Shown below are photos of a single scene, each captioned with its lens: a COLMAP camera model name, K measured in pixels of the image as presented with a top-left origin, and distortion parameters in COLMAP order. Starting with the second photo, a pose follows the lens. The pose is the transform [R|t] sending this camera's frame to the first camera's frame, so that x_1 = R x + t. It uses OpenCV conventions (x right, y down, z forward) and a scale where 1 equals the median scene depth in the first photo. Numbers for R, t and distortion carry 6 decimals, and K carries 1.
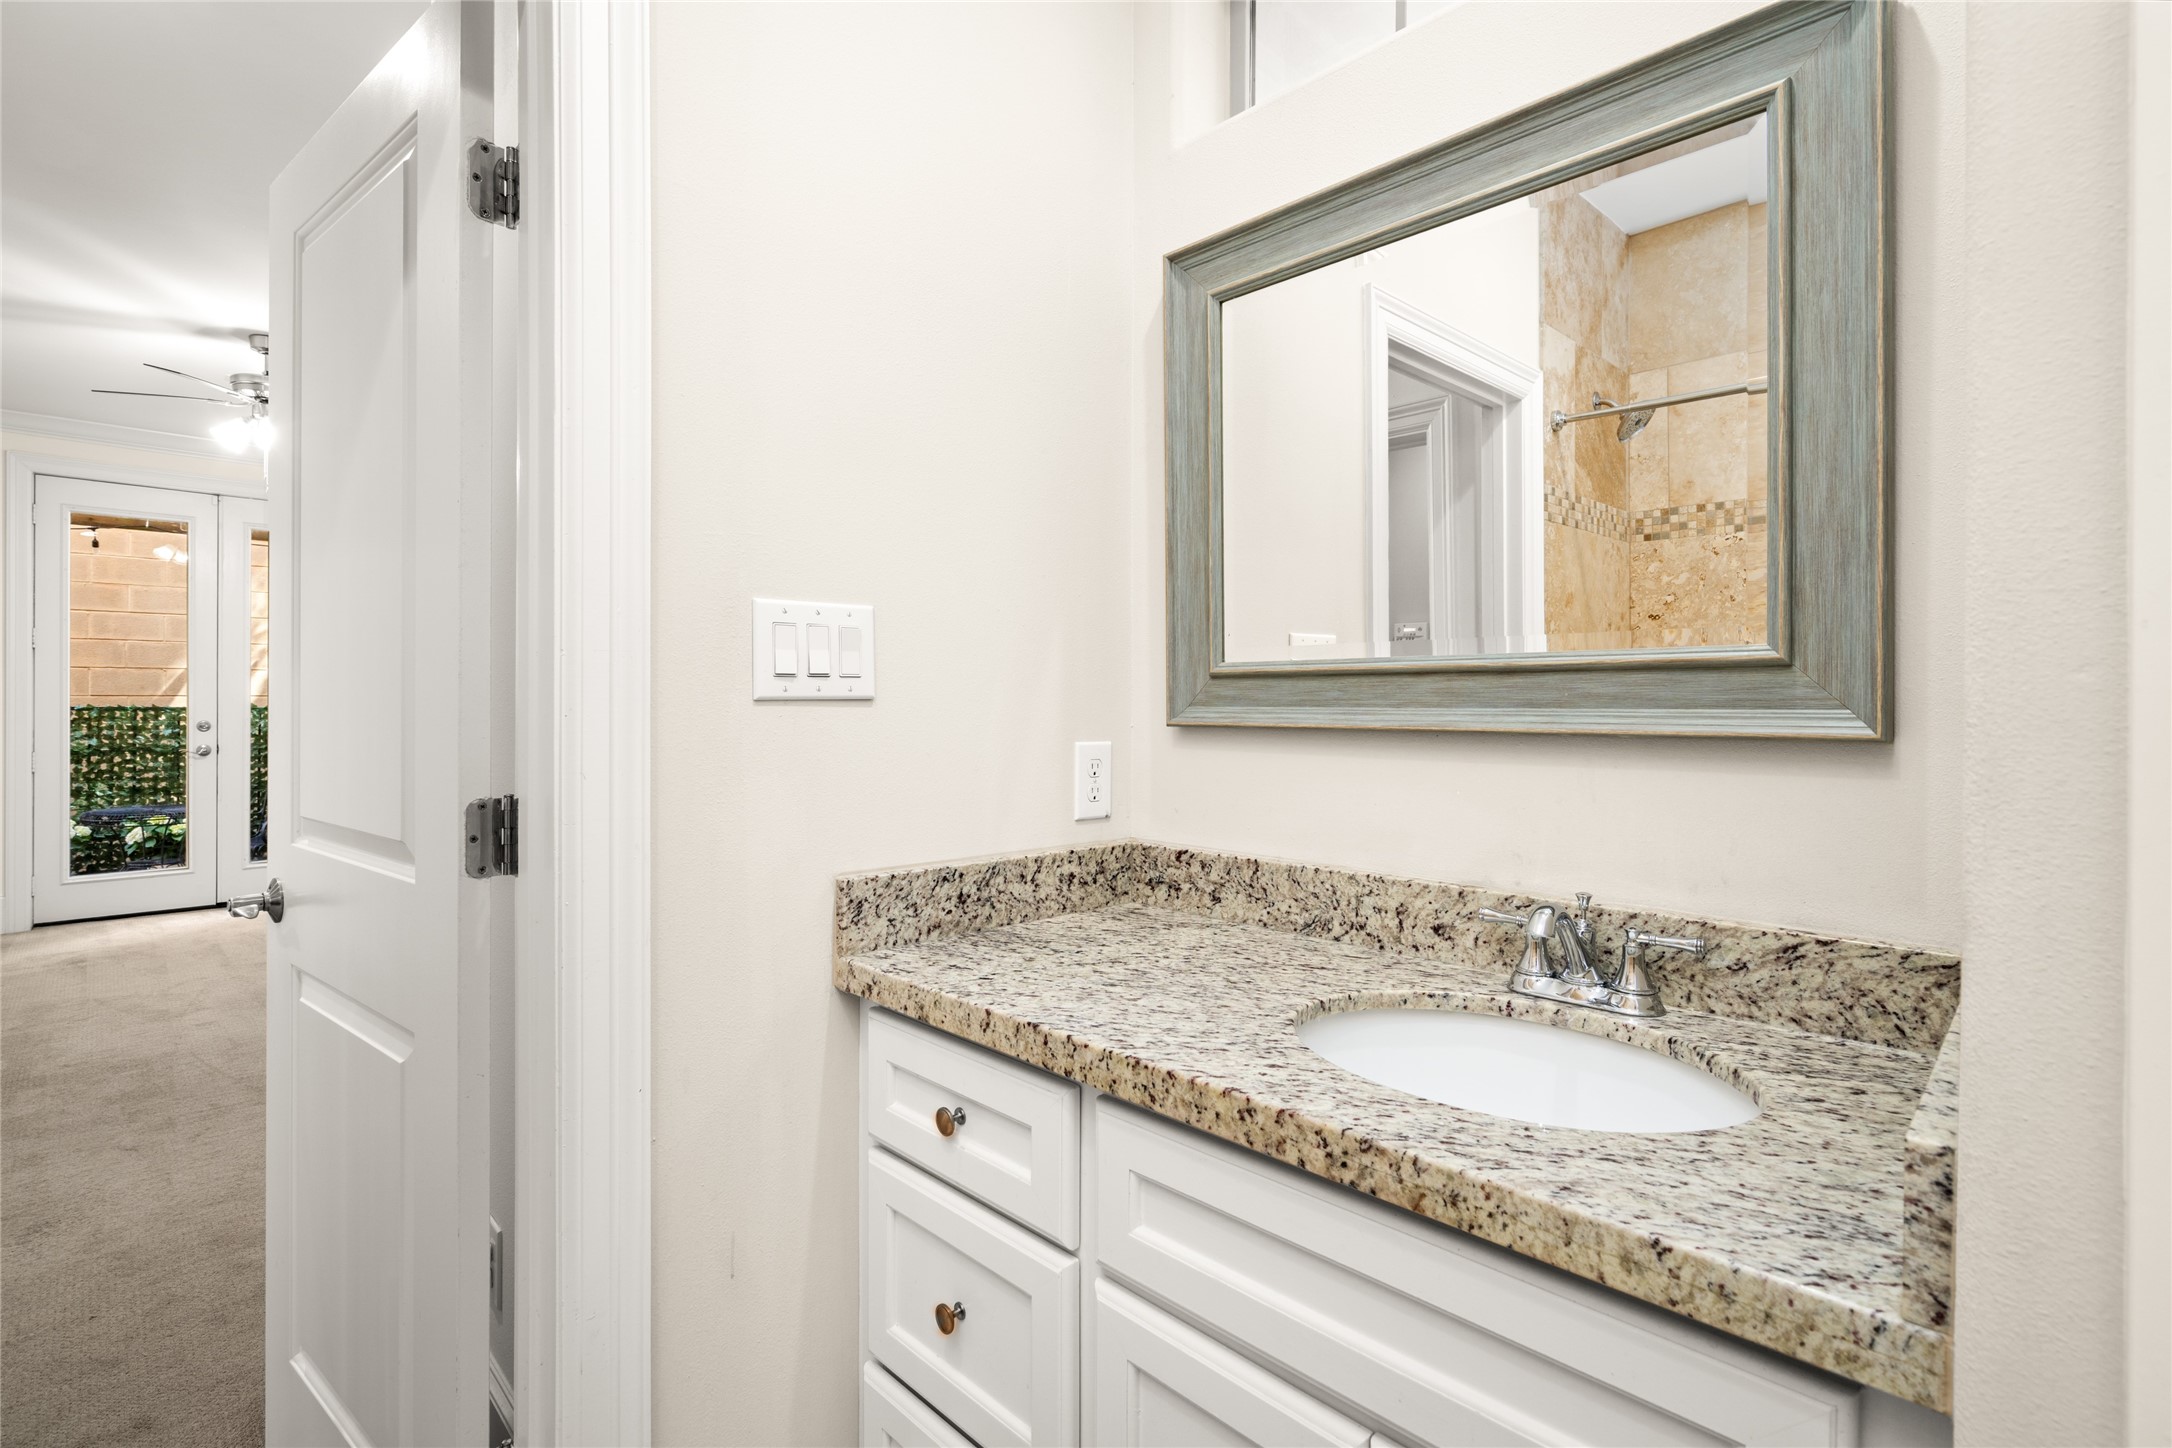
lens RADIAL K [[986.8, 0, 1095.1], [0, 986.8, 681.4], [0, 0, 1]] dist [-0.002003, 0.000746]
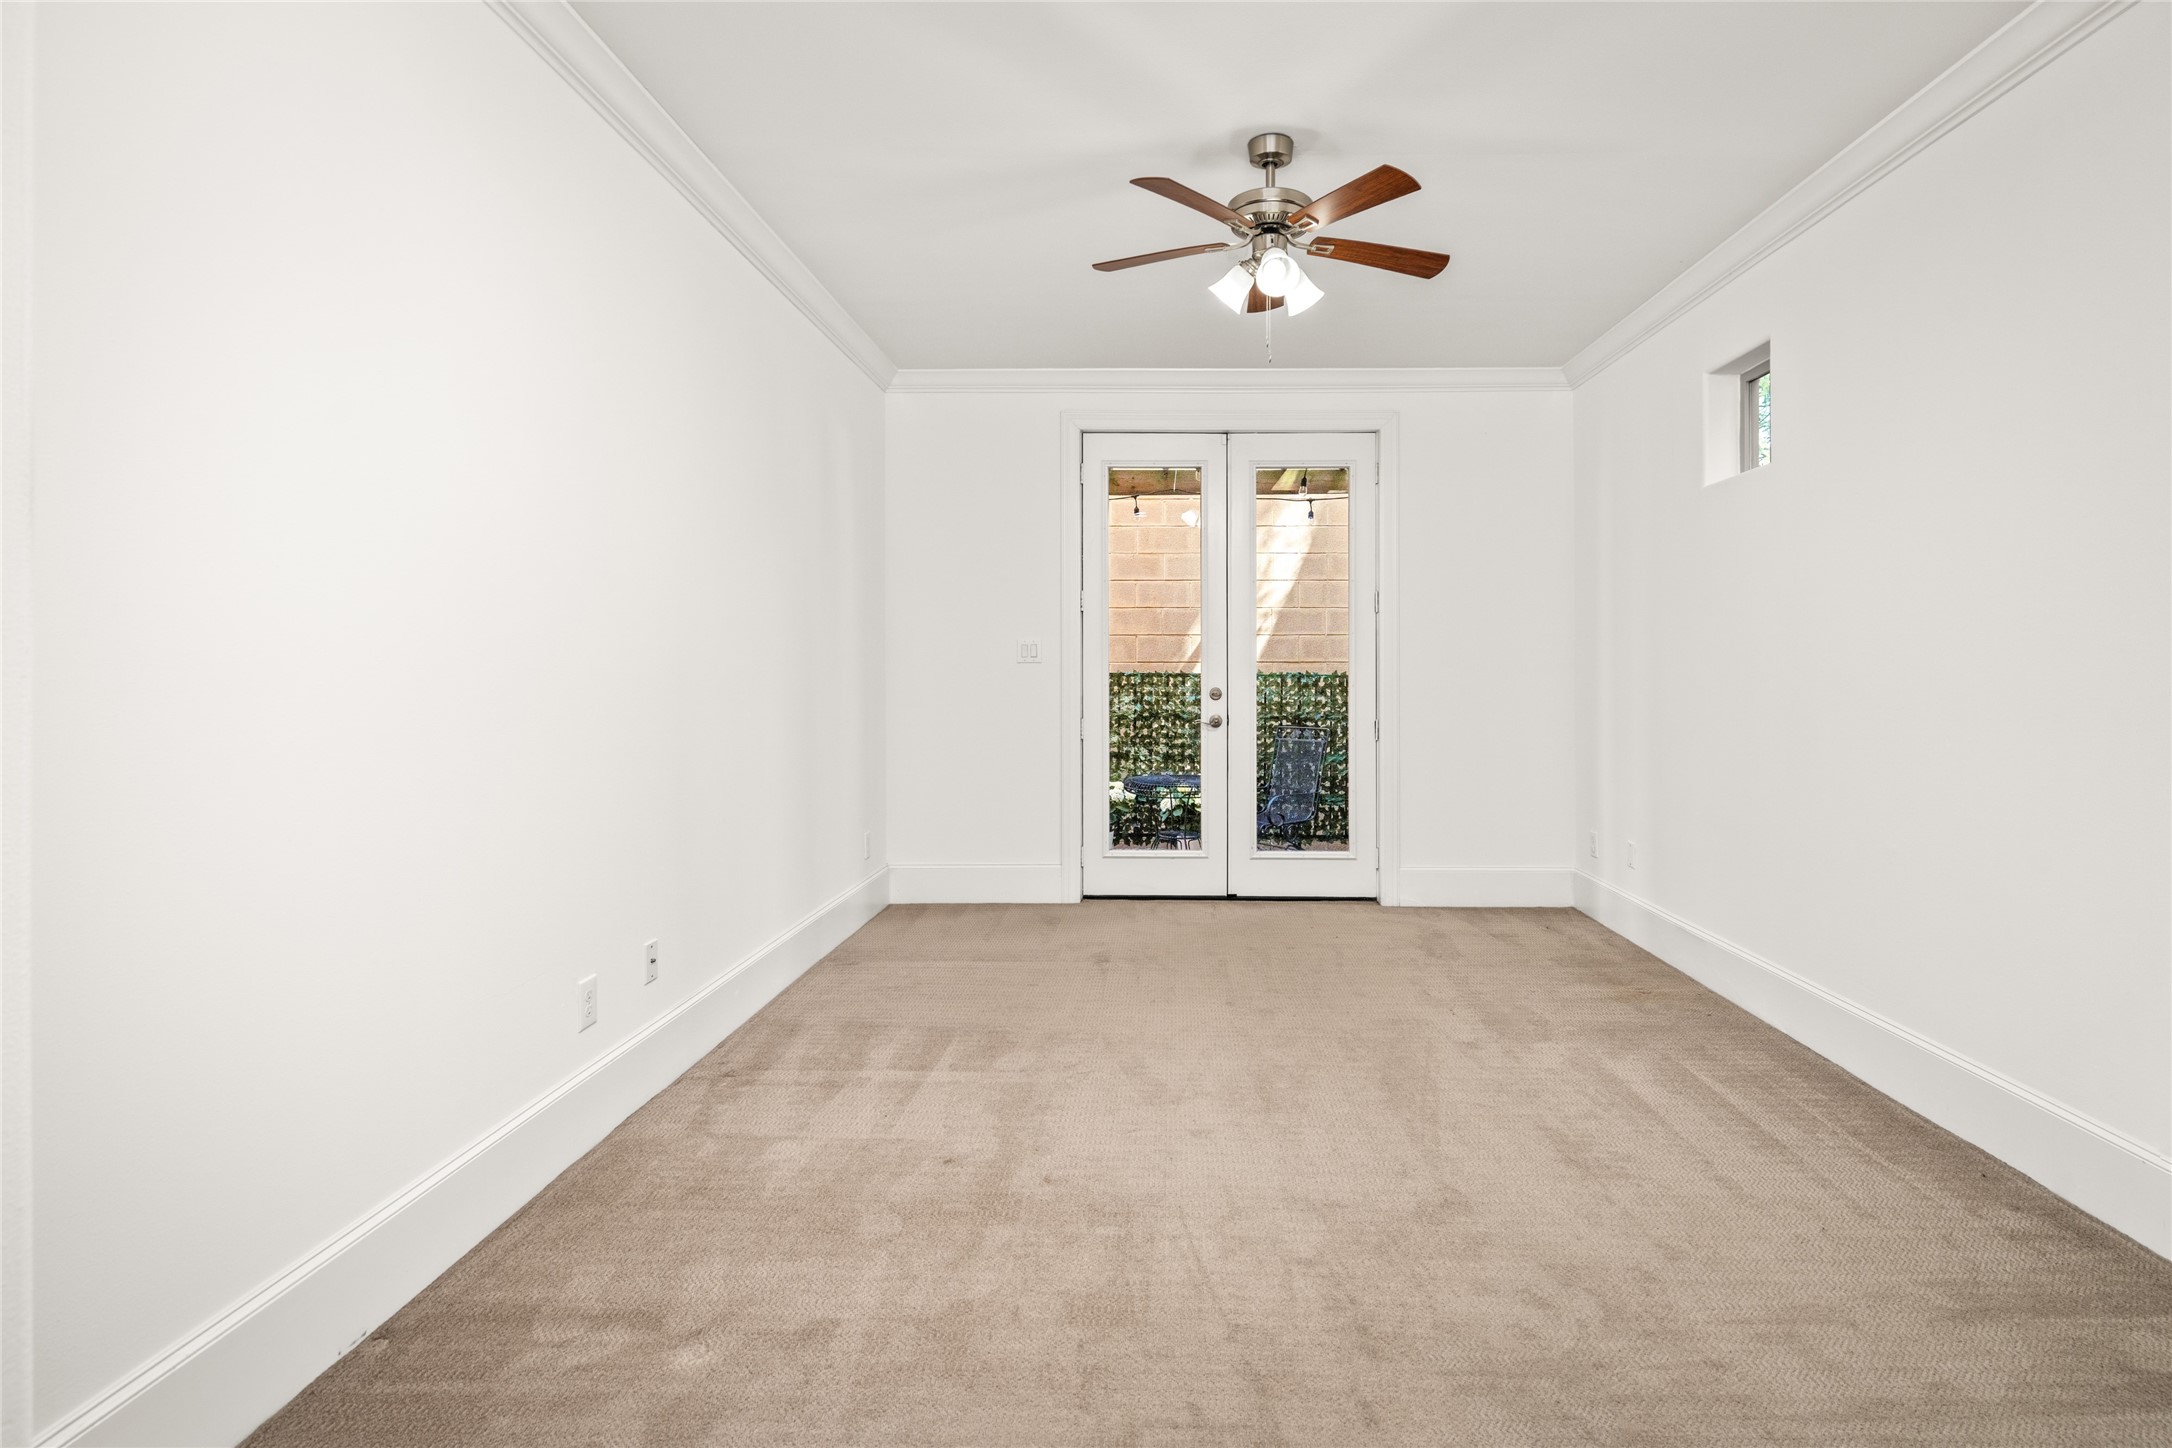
lens RADIAL K [[986.8, 0, 1089.0], [0, 986.8, 706.3], [0, 0, 1]] dist [-0.002003, 0.000746]
pose [[0.635698, 0.025954, -0.771502, -0.255402], [0.016693, 0.998739, 0.047353, 0.011040], [0.771757, -0.042981, 0.634463, 0.307140]]
